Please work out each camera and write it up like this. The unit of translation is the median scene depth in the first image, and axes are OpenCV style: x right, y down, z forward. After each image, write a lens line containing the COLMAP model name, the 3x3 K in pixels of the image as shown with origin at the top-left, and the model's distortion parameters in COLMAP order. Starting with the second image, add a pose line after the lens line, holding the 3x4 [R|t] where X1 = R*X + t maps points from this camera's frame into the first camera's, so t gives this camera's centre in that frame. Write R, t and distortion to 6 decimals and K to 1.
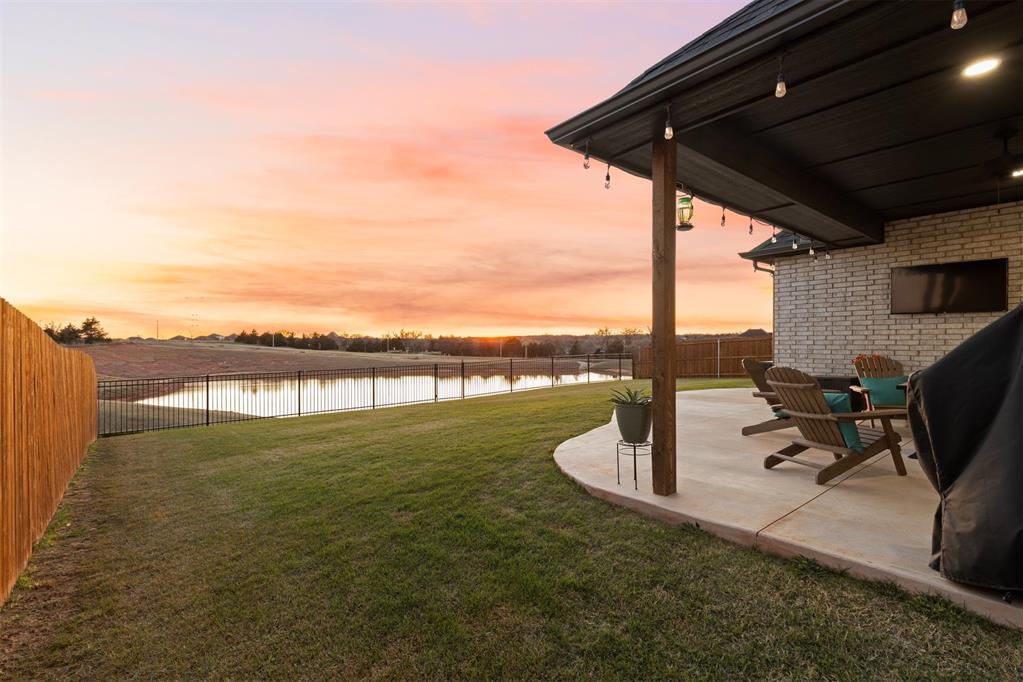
lens RADIAL K [[460.9, 0, 507.0], [0, 460.9, 342.5], [0, 0, 1]] dist [-0.015794, 0.000226]
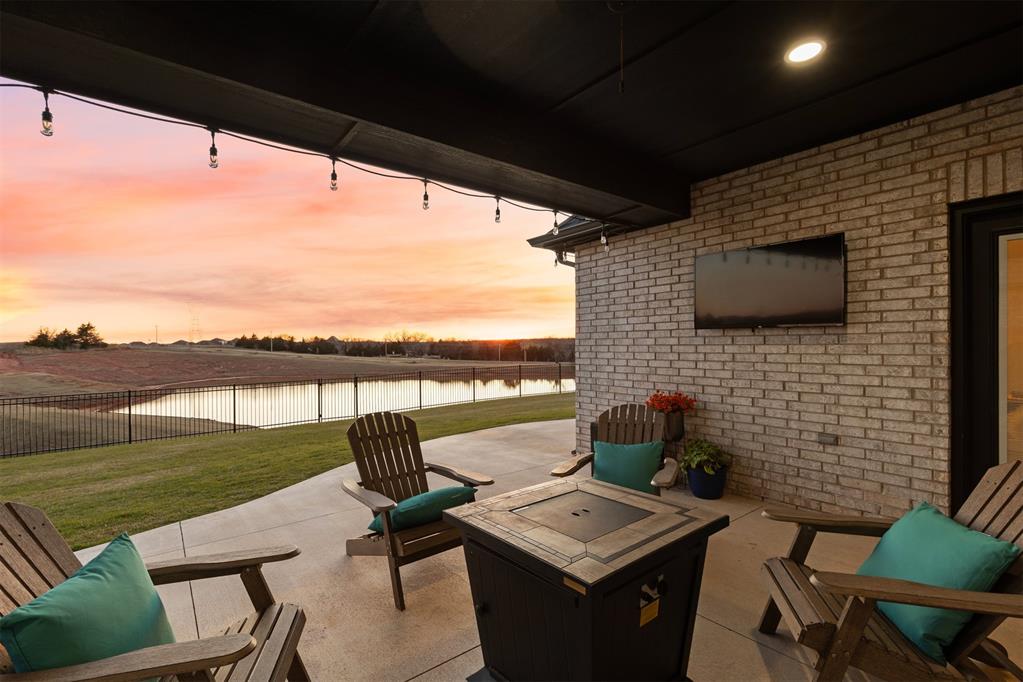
lens RADIAL K [[460.9, 0, 517.6], [0, 460.9, 345.8], [0, 0, 1]] dist [-0.015794, 0.000226]
pose [[0.999806, -0.004246, -0.019218, 0.062113], [0.004294, 0.999988, 0.002485, -0.004236], [0.019207, -0.002568, 0.999812, 0.036466]]
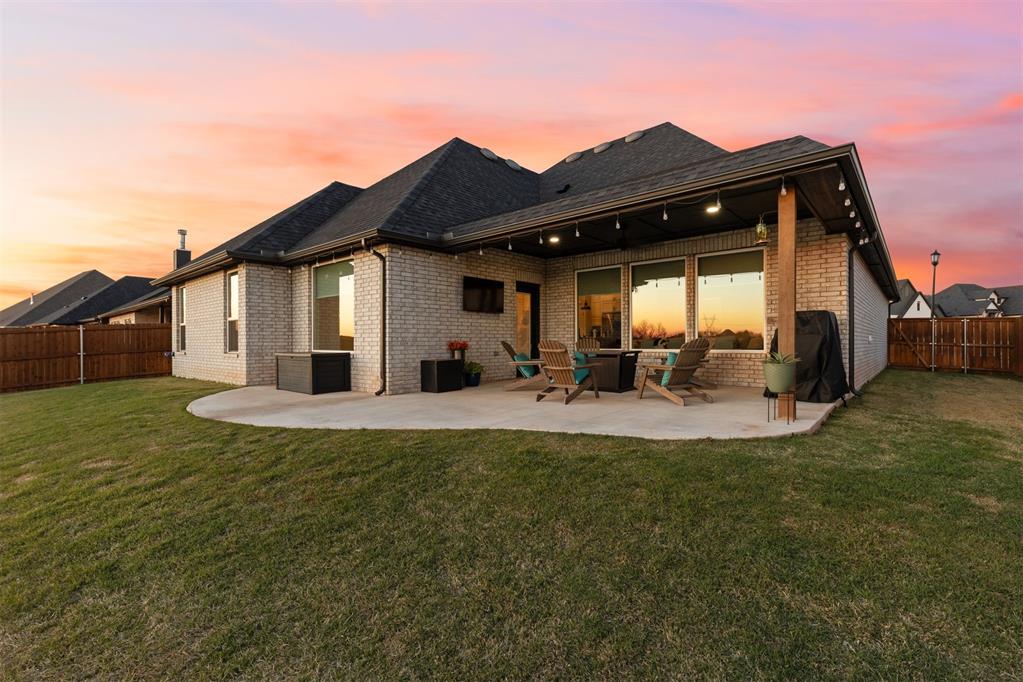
lens RADIAL K [[460.9, 0, 511.7], [0, 460.9, 343.2], [0, 0, 1]] dist [-0.015794, 0.000226]
pose [[-0.159114, 0.000039, 0.987260, -0.051467], [0.004824, 0.999988, 0.000738, 0.003466], [-0.987248, 0.004880, -0.159113, 0.109493]]
